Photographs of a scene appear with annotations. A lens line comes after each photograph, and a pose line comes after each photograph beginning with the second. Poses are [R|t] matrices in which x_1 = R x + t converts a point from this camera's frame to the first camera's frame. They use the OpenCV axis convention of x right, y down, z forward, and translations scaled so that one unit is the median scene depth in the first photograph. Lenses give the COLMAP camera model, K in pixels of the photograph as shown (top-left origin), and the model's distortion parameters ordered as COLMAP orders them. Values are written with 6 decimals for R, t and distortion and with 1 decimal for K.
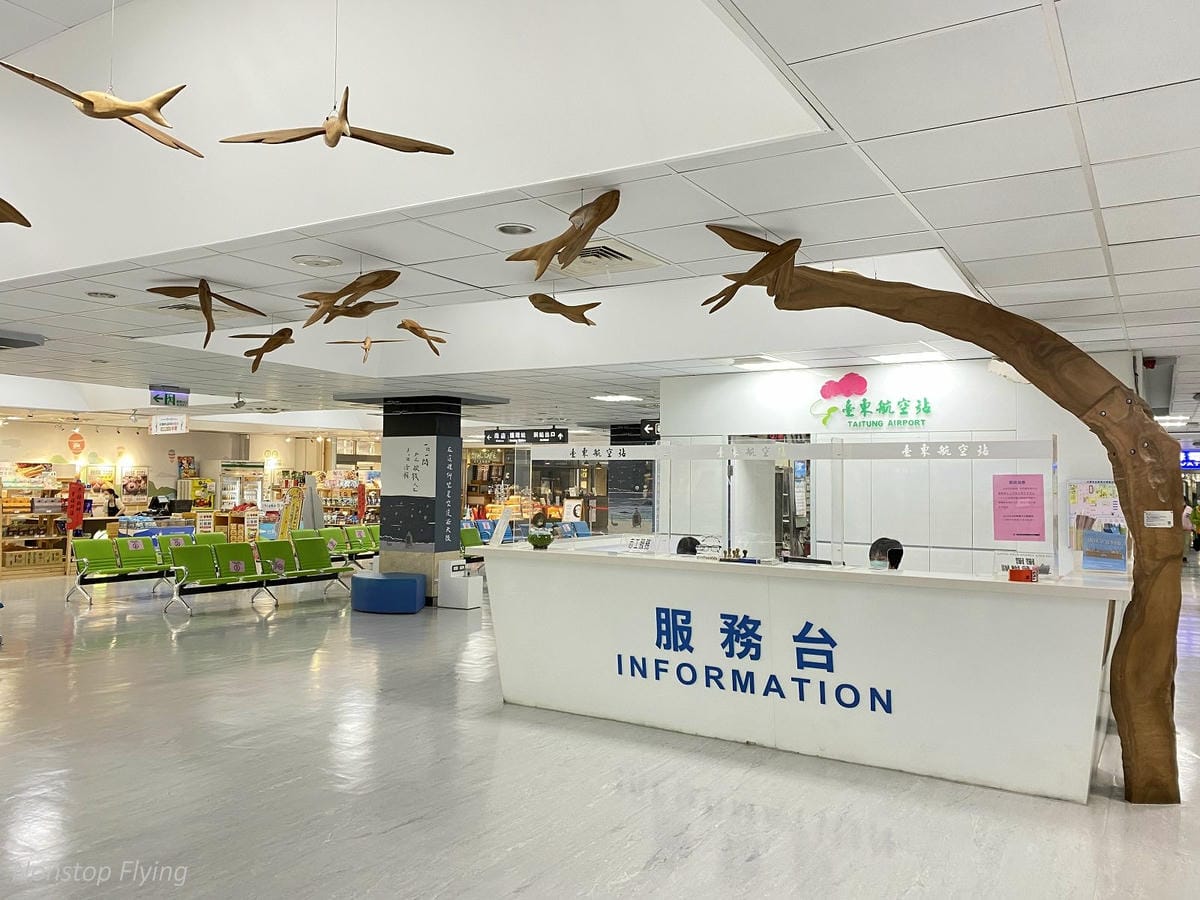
lens RADIAL K [[927.9, 0, 599.7], [0, 927.9, 450.2], [0, 0, 1]] dist [0.000232, -0.001419]
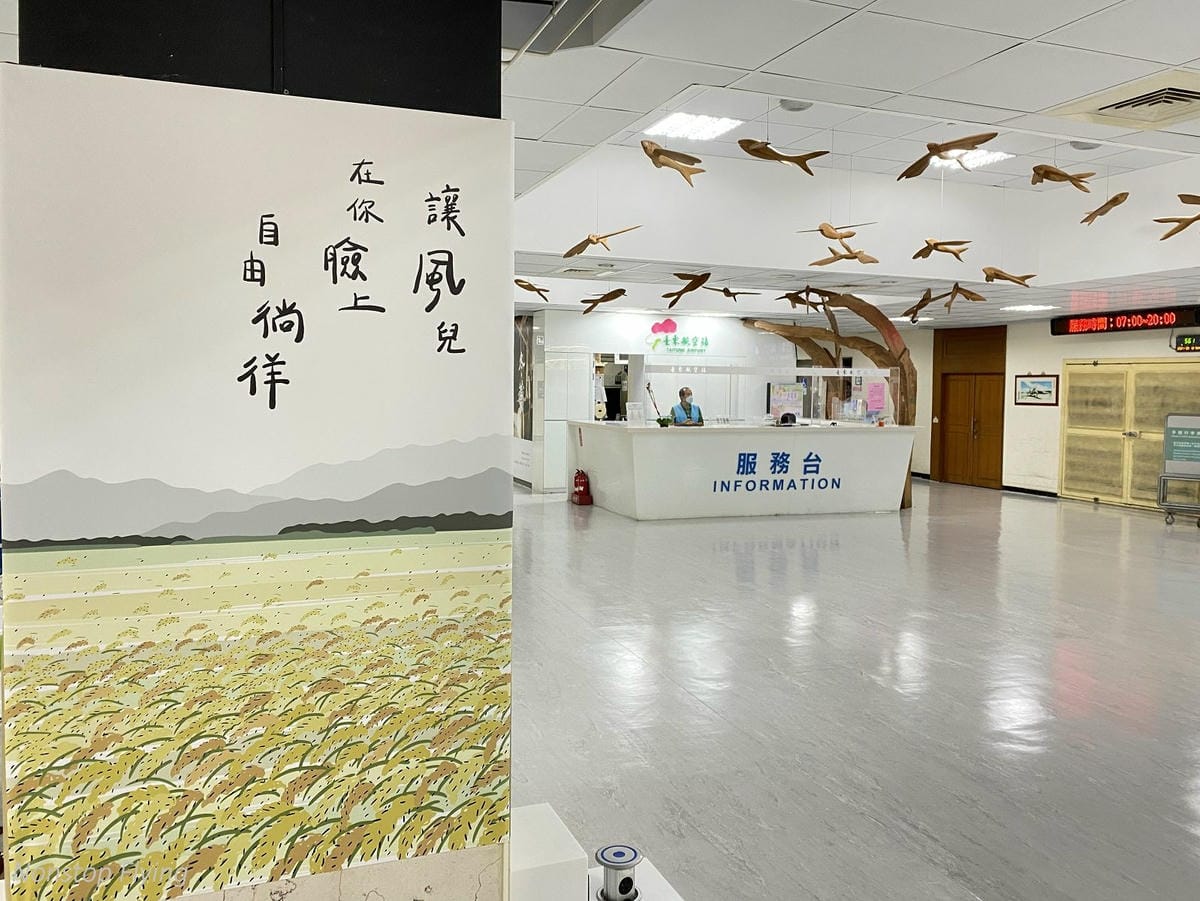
lens RADIAL K [[927.9, 0, 600.4], [0, 927.9, 449.4], [0, 0, 1]] dist [0.000232, -0.001419]
pose [[0.609315, -0.061925, 0.790507, -1.678121], [-0.033545, 0.994040, 0.103726, -0.026946], [-0.792219, -0.089719, 0.603606, 0.082582]]
